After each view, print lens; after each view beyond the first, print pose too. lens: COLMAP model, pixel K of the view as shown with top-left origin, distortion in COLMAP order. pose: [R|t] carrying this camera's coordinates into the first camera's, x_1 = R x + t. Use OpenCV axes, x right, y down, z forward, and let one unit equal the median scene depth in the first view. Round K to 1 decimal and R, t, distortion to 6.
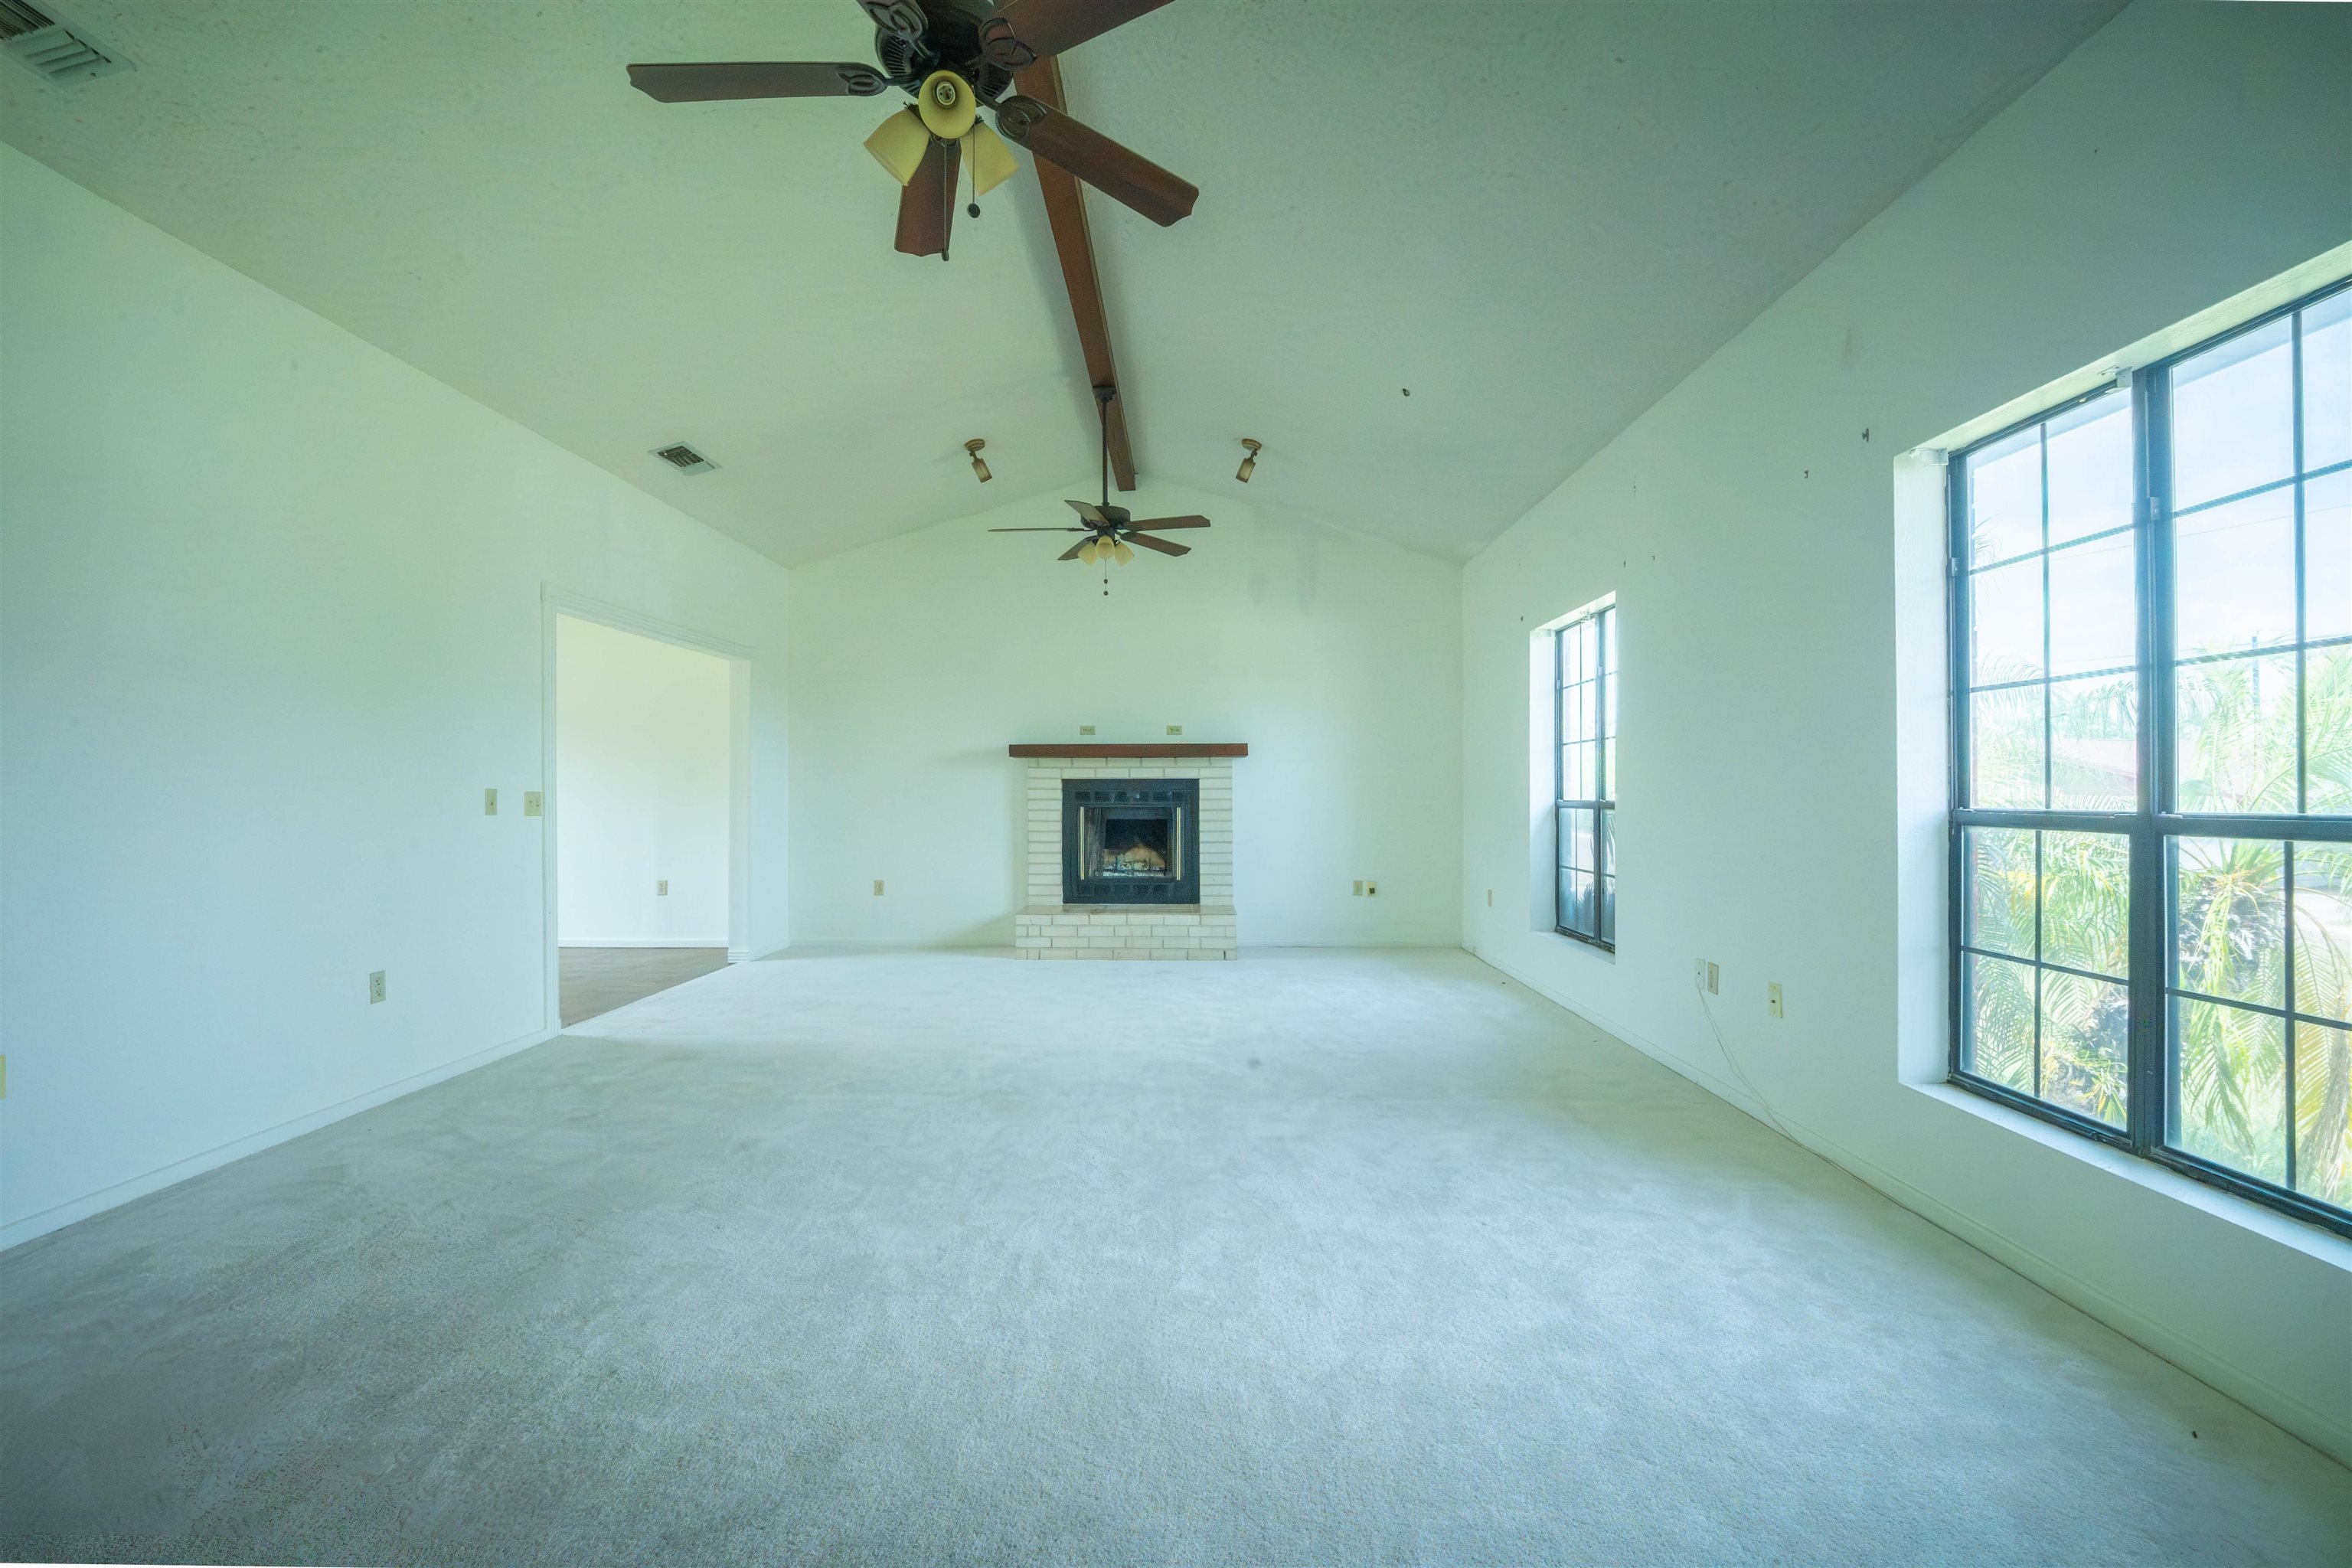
lens RADIAL K [[982.8, 0, 1176.0], [0, 982.8, 784.0], [0, 0, 1]] dist [-0.000445, -0.000664]
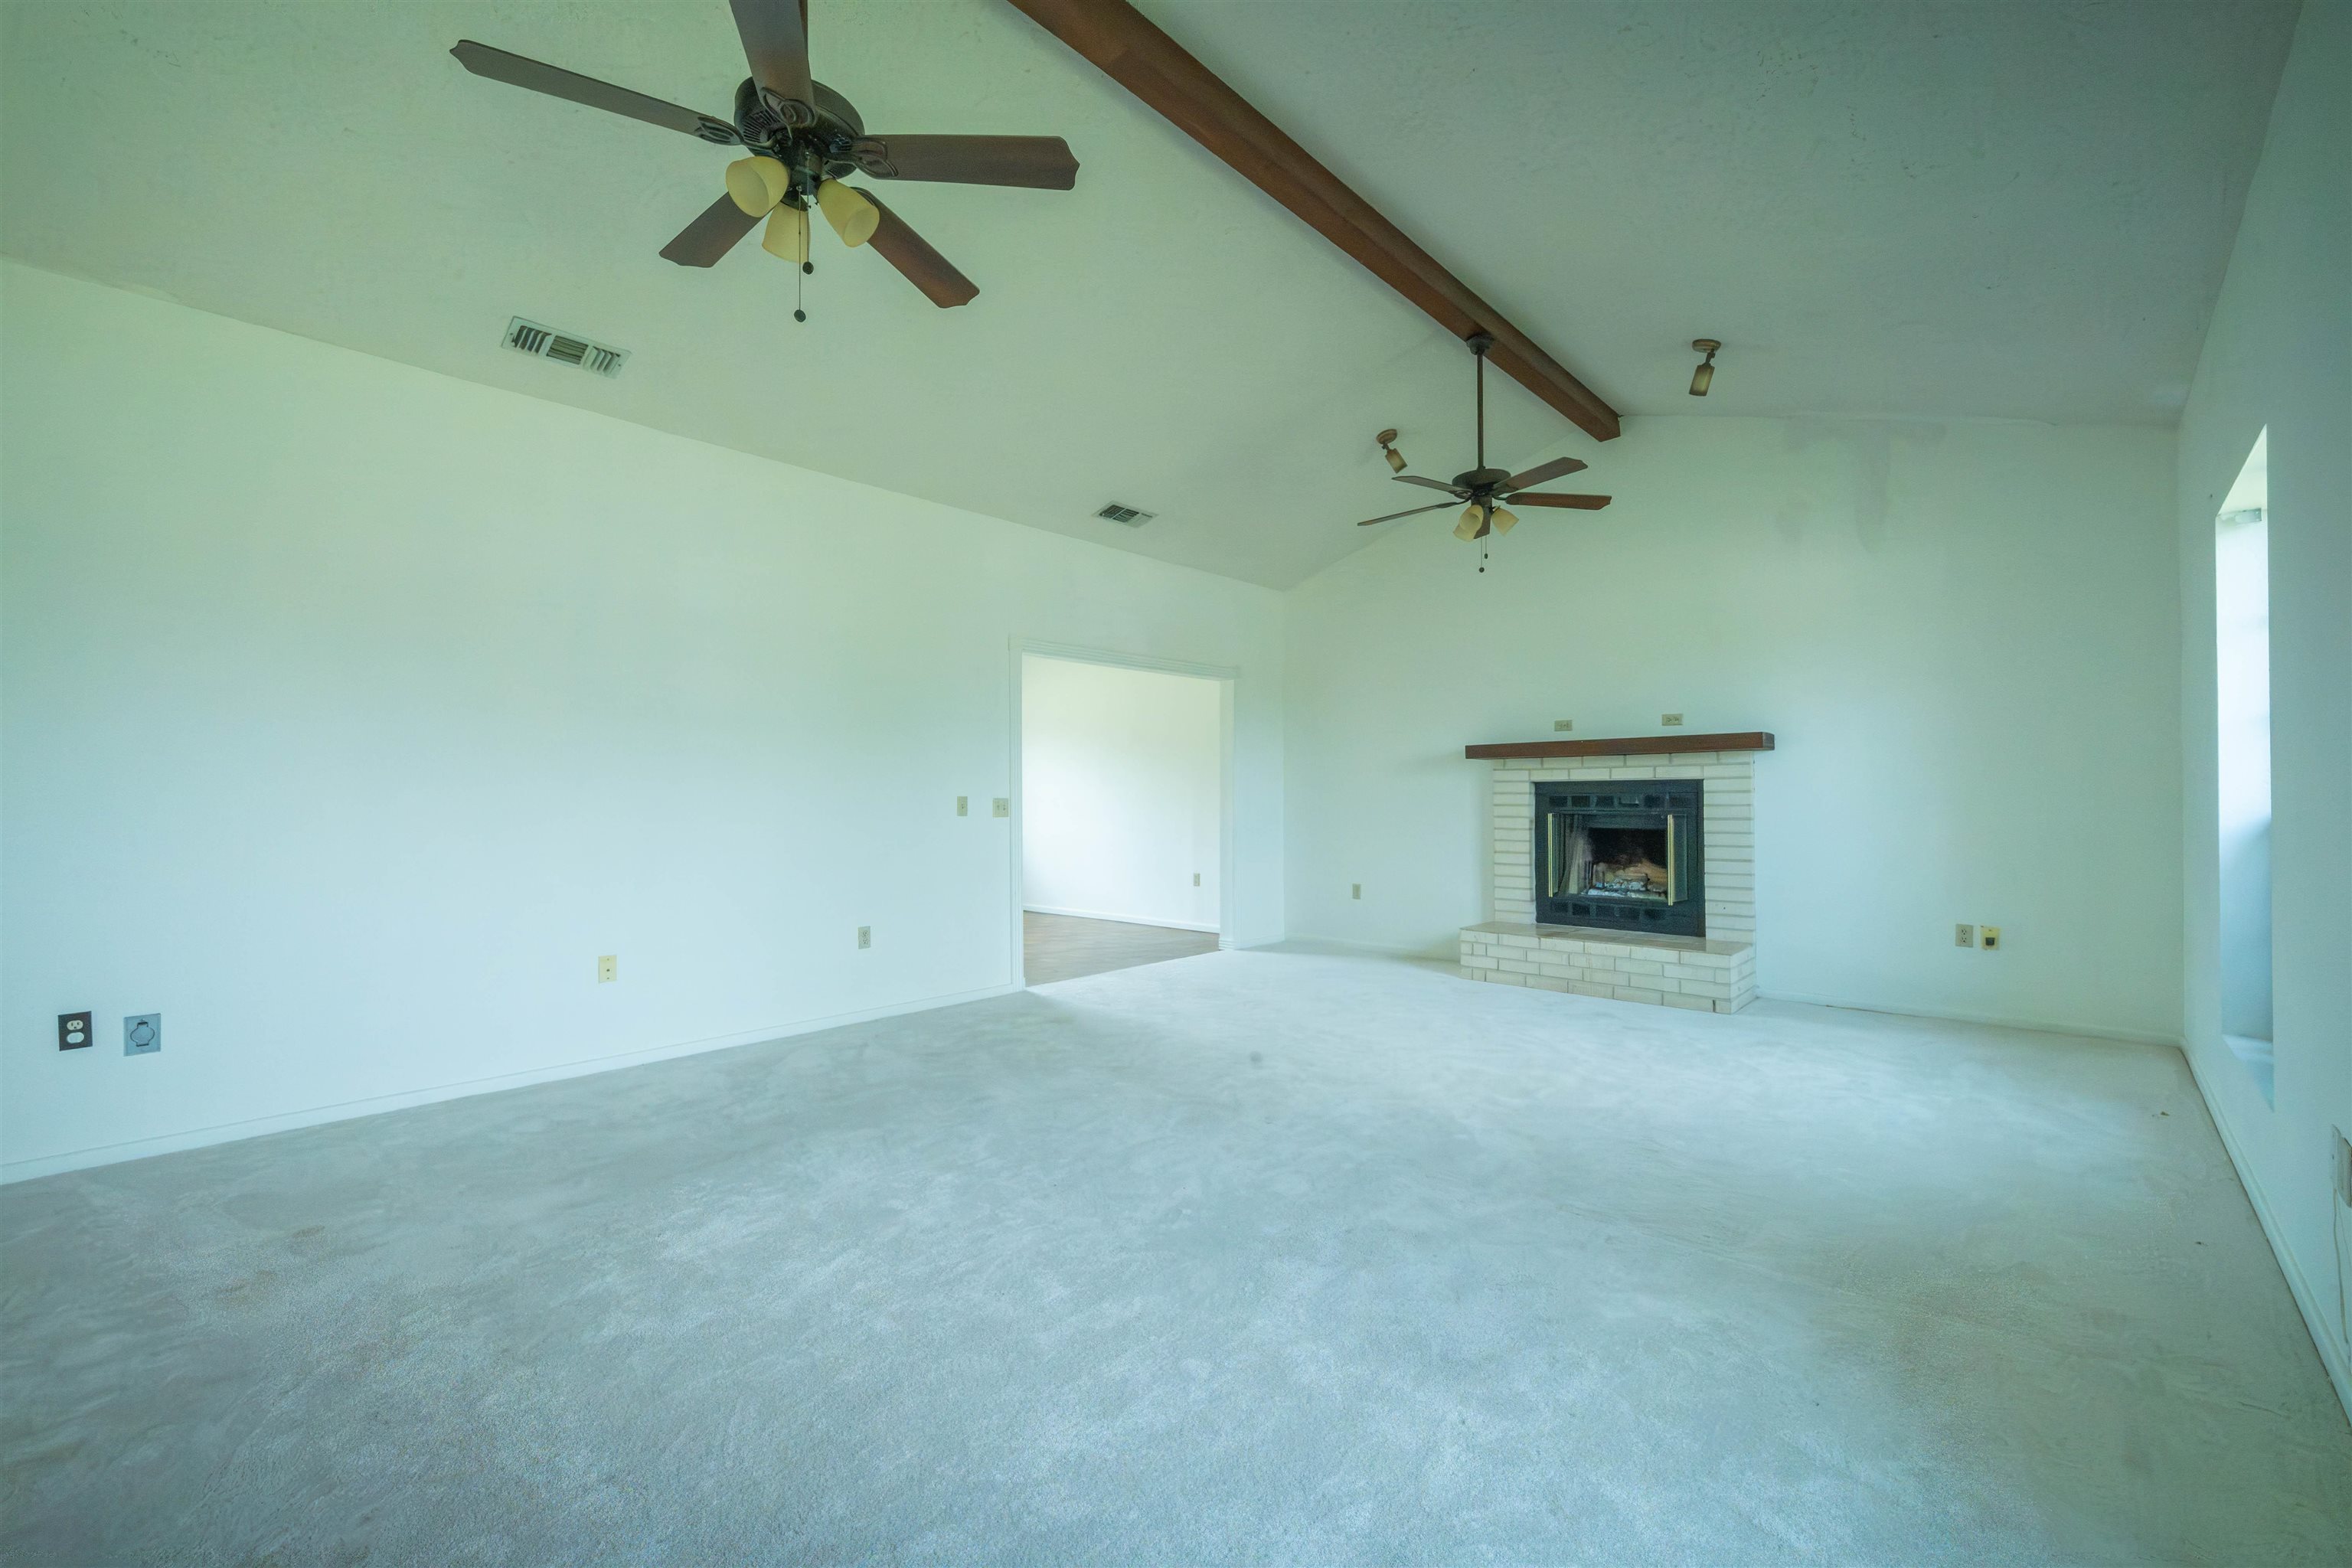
lens RADIAL K [[968.7, 0, 1168.8], [0, 968.7, 777.3], [0, 0, 1]] dist [0.032940, -0.032255]
pose [[0.744895, -0.016570, -0.666976, 0.241137], [0.009101, 0.999851, -0.014676, 0.000758], [0.667120, 0.004862, 0.744935, 0.134318]]
